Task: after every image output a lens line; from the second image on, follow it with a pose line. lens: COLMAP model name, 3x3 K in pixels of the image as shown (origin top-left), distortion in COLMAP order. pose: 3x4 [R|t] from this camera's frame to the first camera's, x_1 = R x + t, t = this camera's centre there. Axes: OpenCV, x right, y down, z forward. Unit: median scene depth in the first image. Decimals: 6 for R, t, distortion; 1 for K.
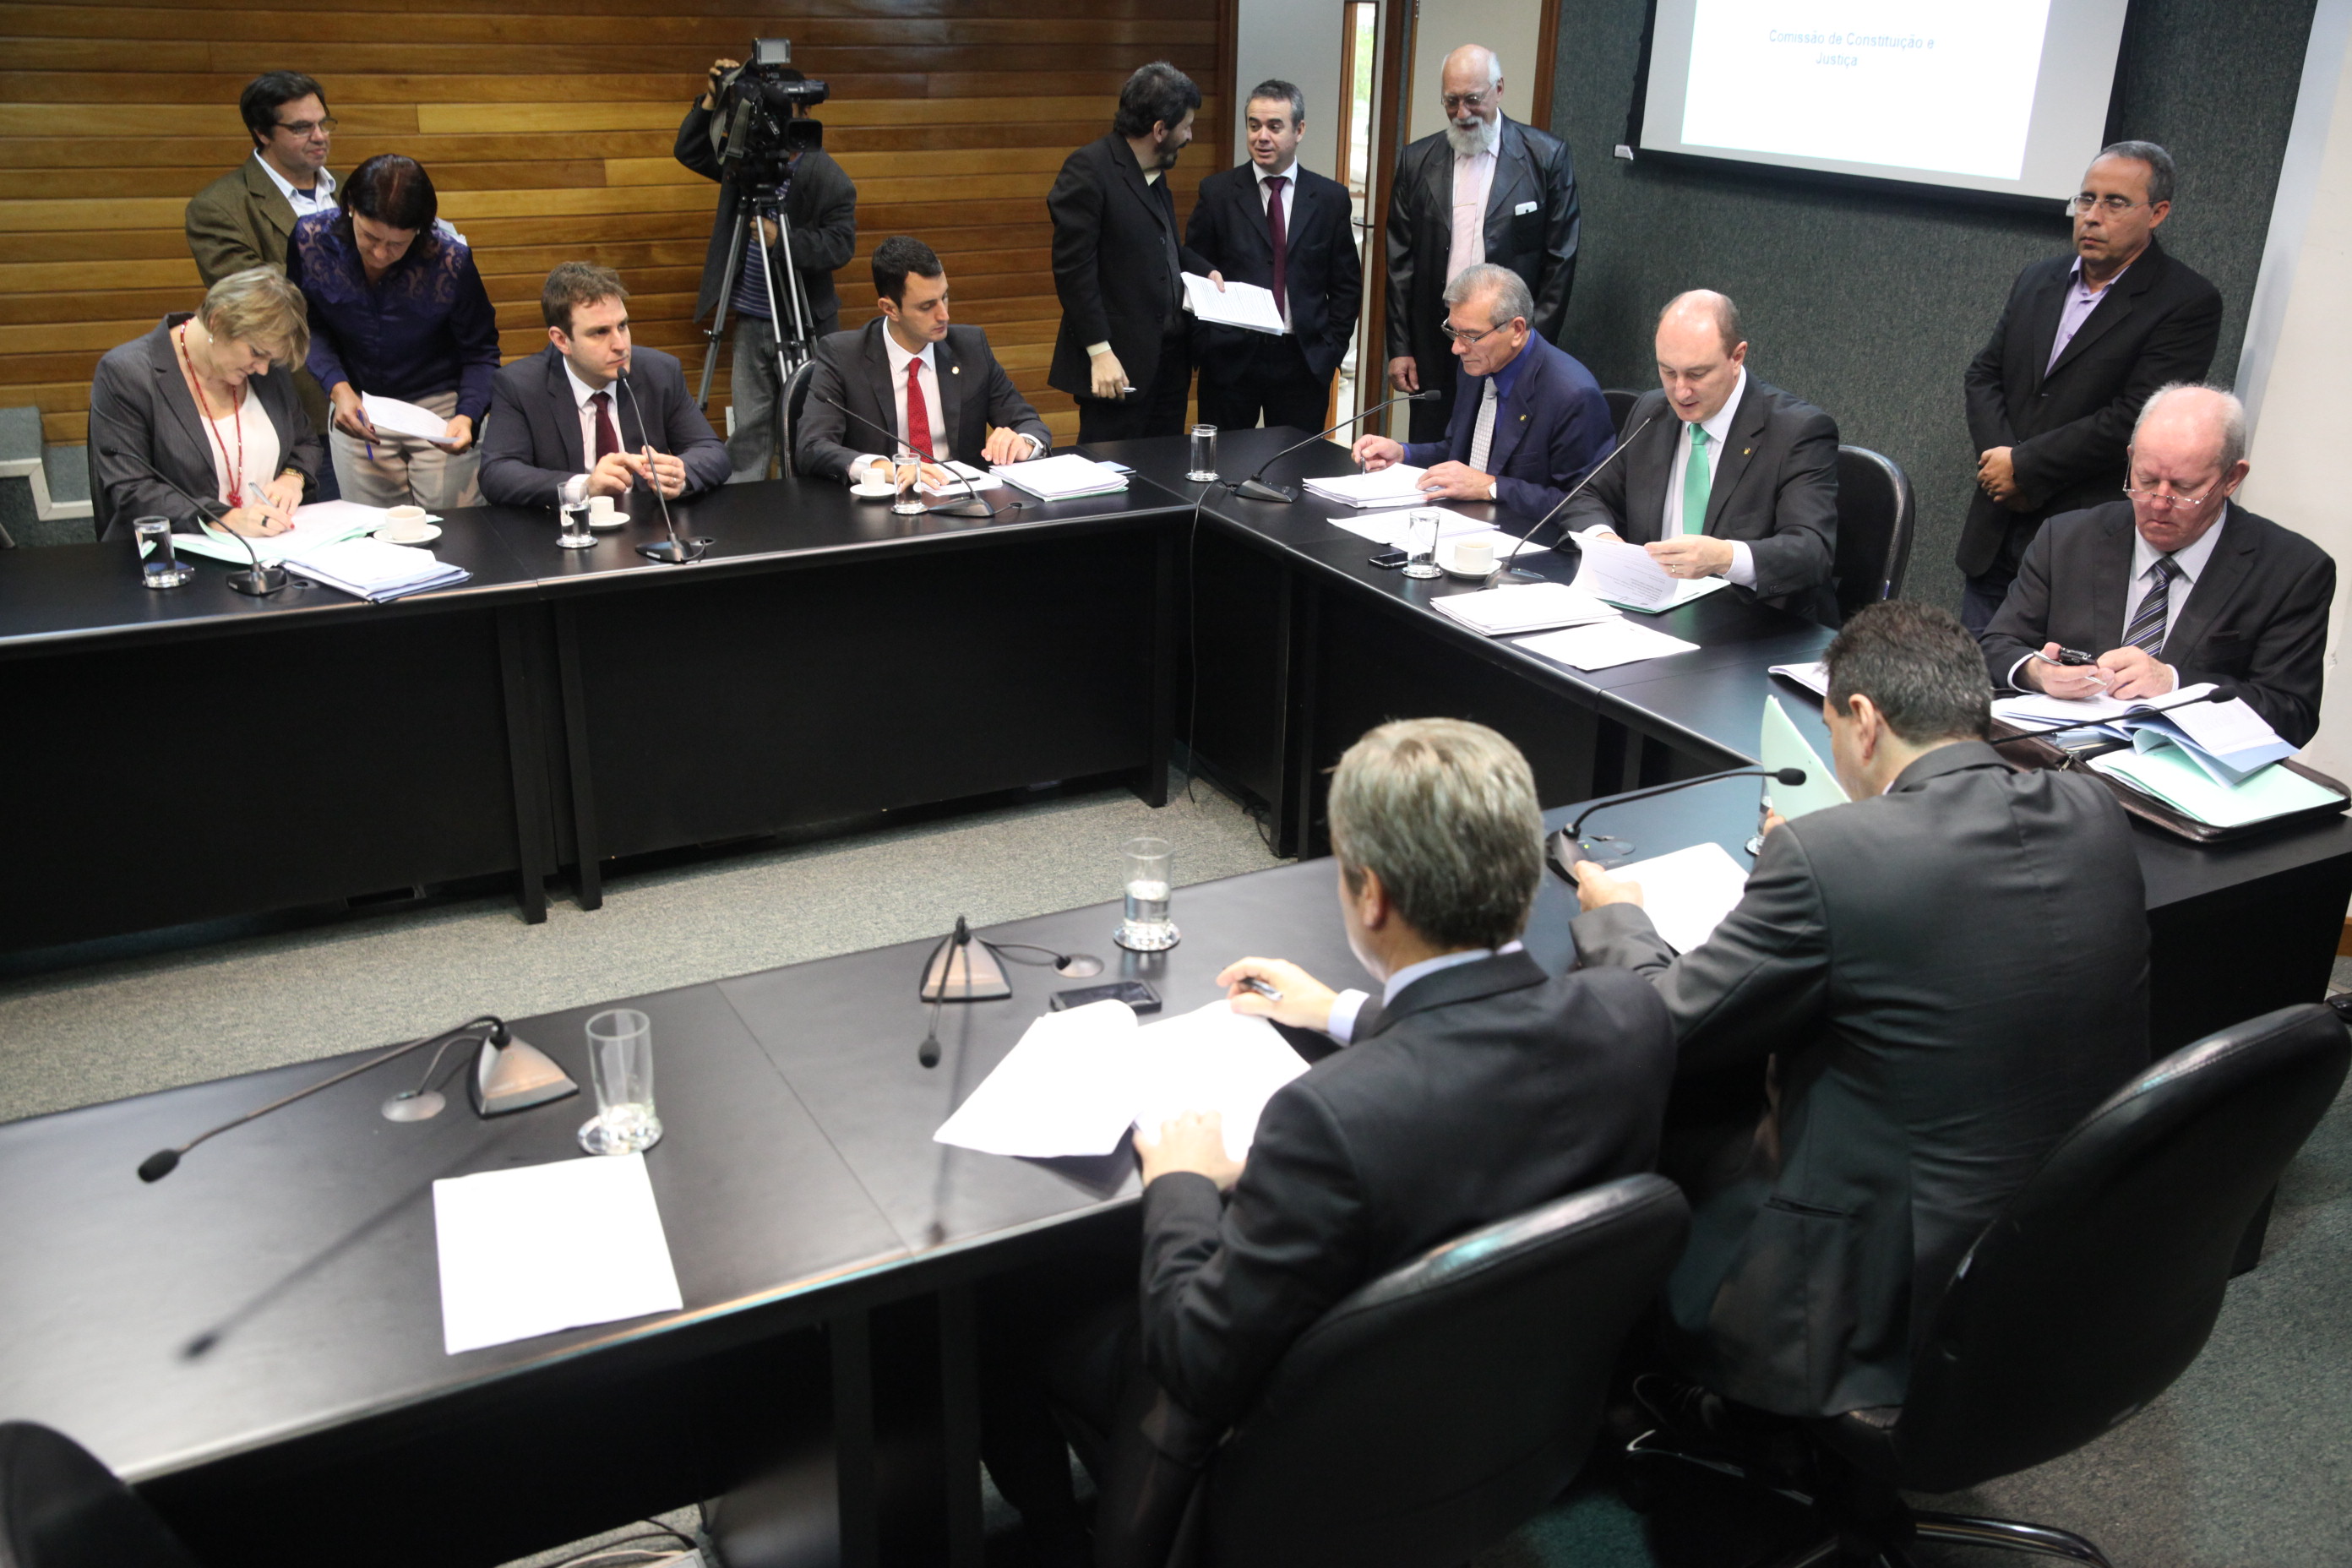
lens RADIAL K [[2143.6, 0, 1176.0], [0, 2143.6, 784.0], [0, 0, 1]] dist [-0.011212, 0.013503]
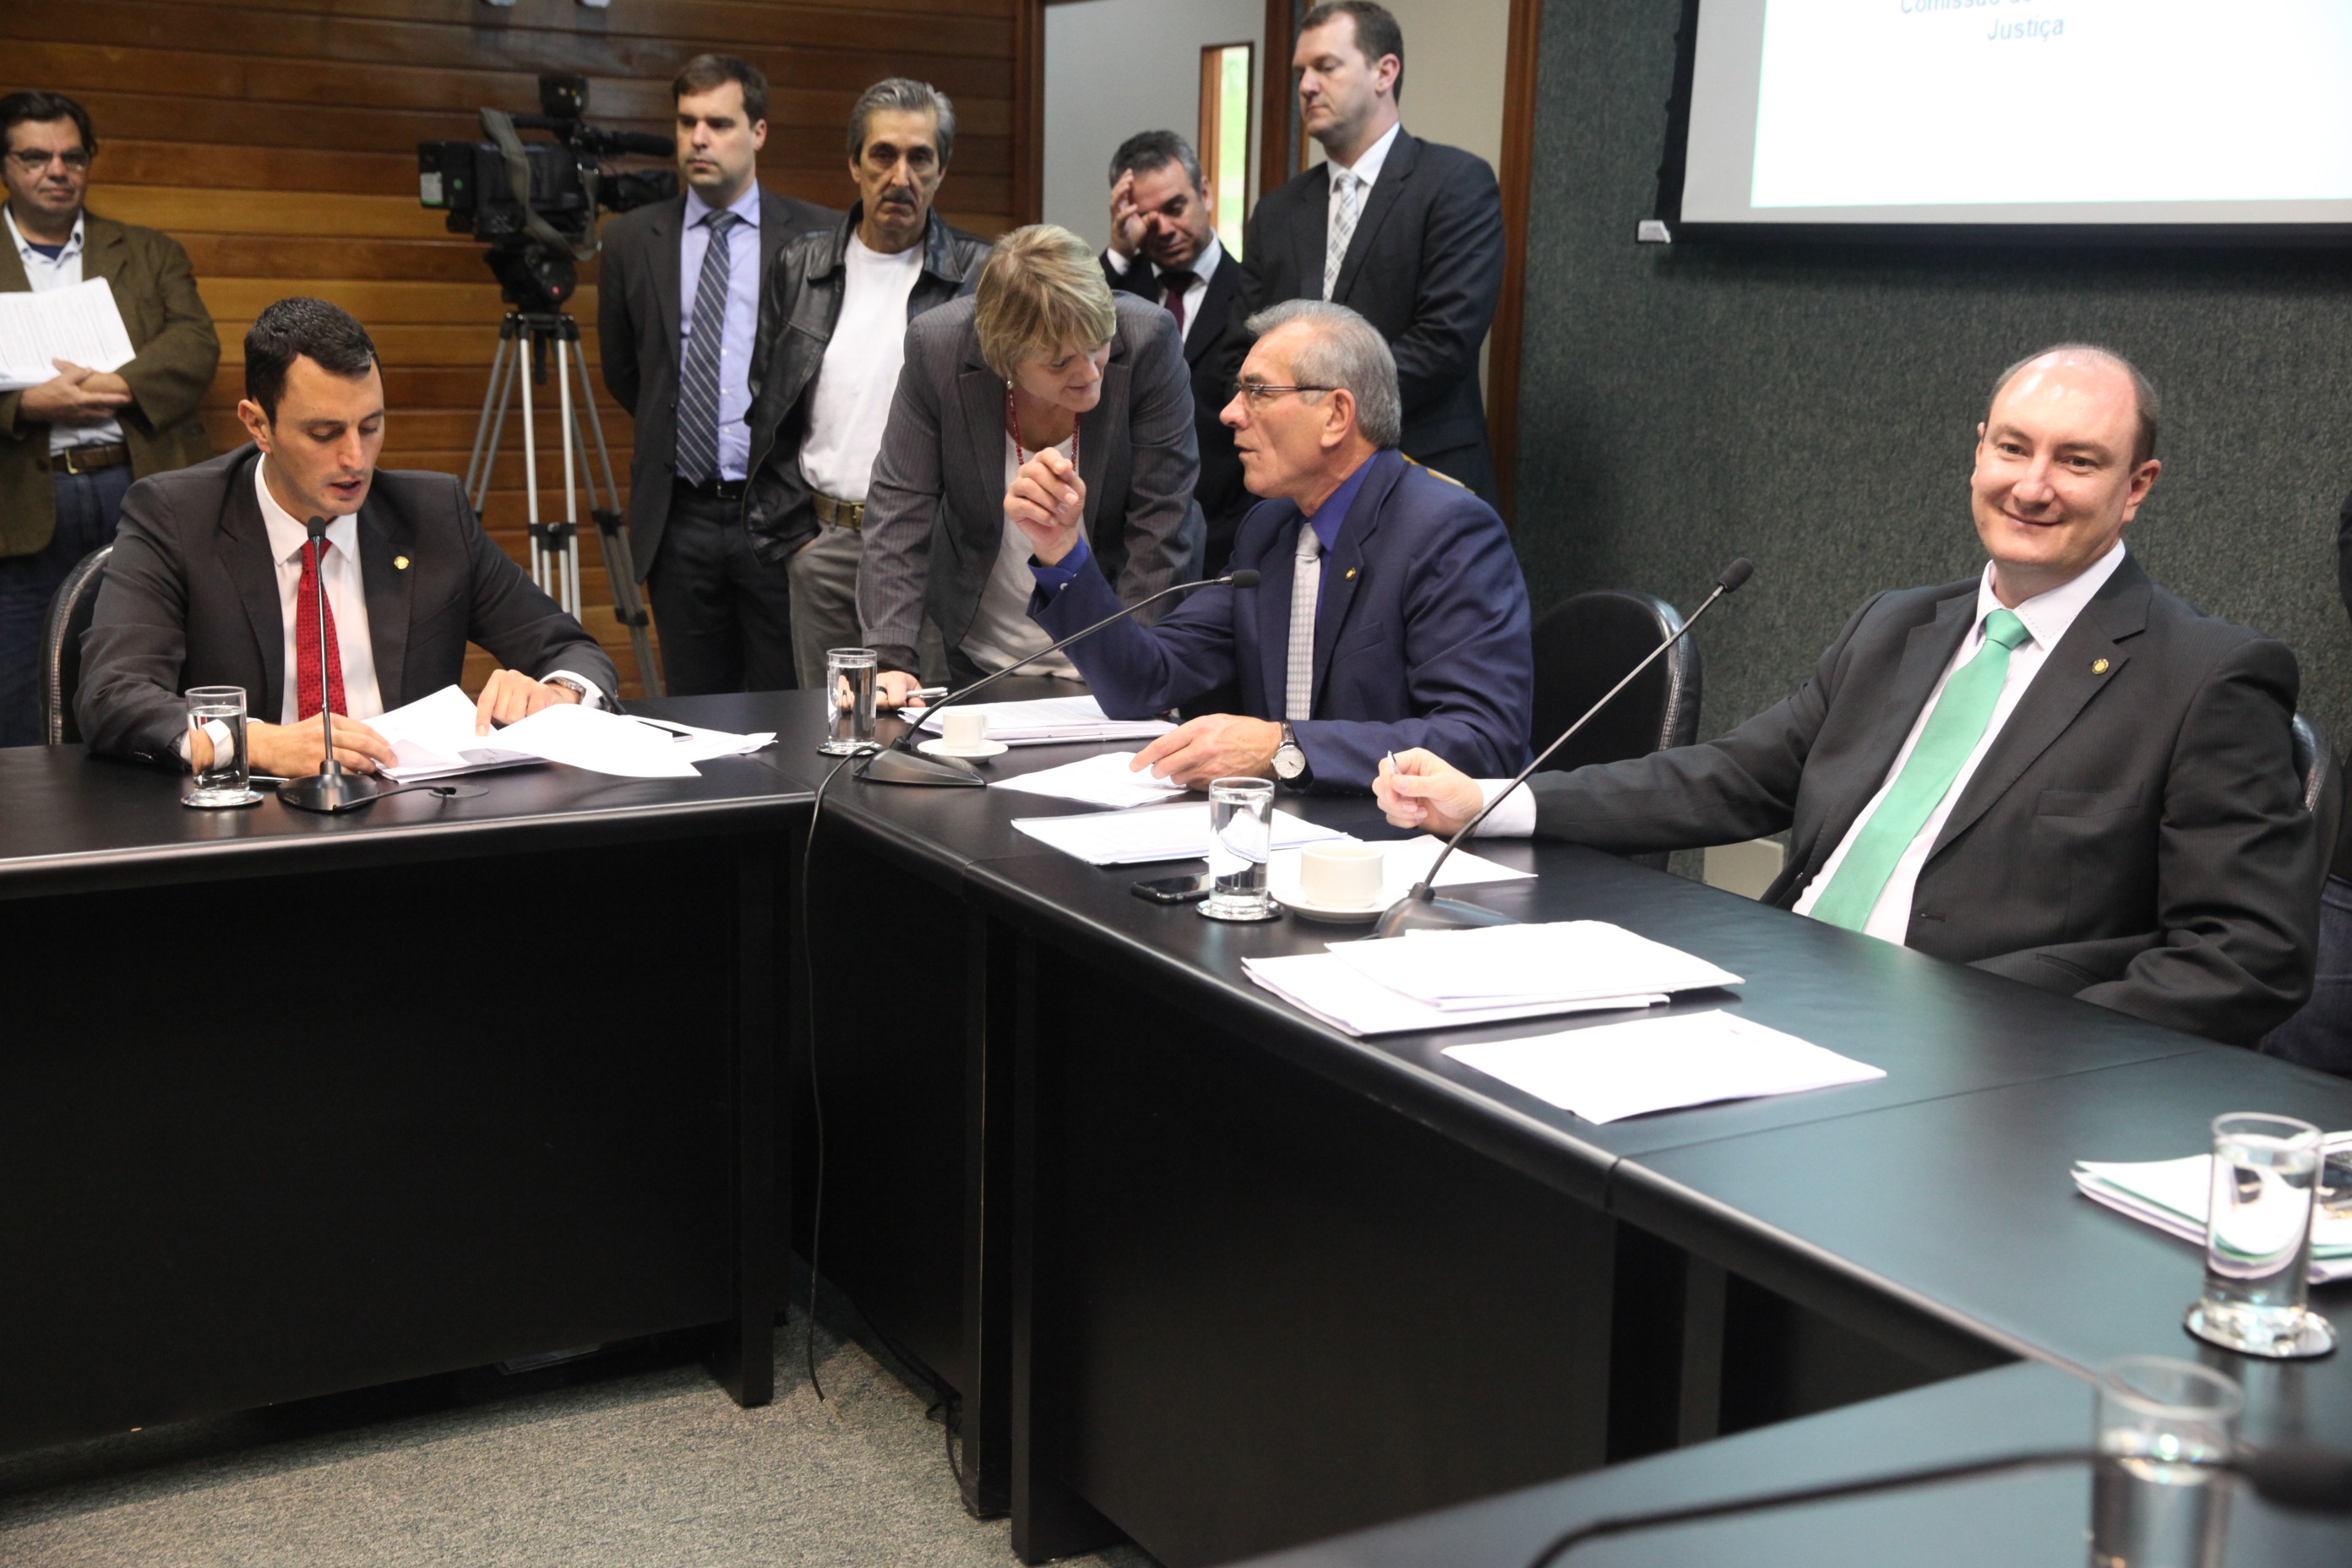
lens RADIAL K [[2760.6, 0, 1176.0], [0, 2760.6, 784.0], [0, 0, 1]] dist [0.033272, 0.053585]
pose [[0.999786, -0.001051, 0.020647, 0.072810], [0.004761, 0.983566, -0.180488, -0.014129], [-0.020119, 0.180548, 0.983360, 0.331671]]
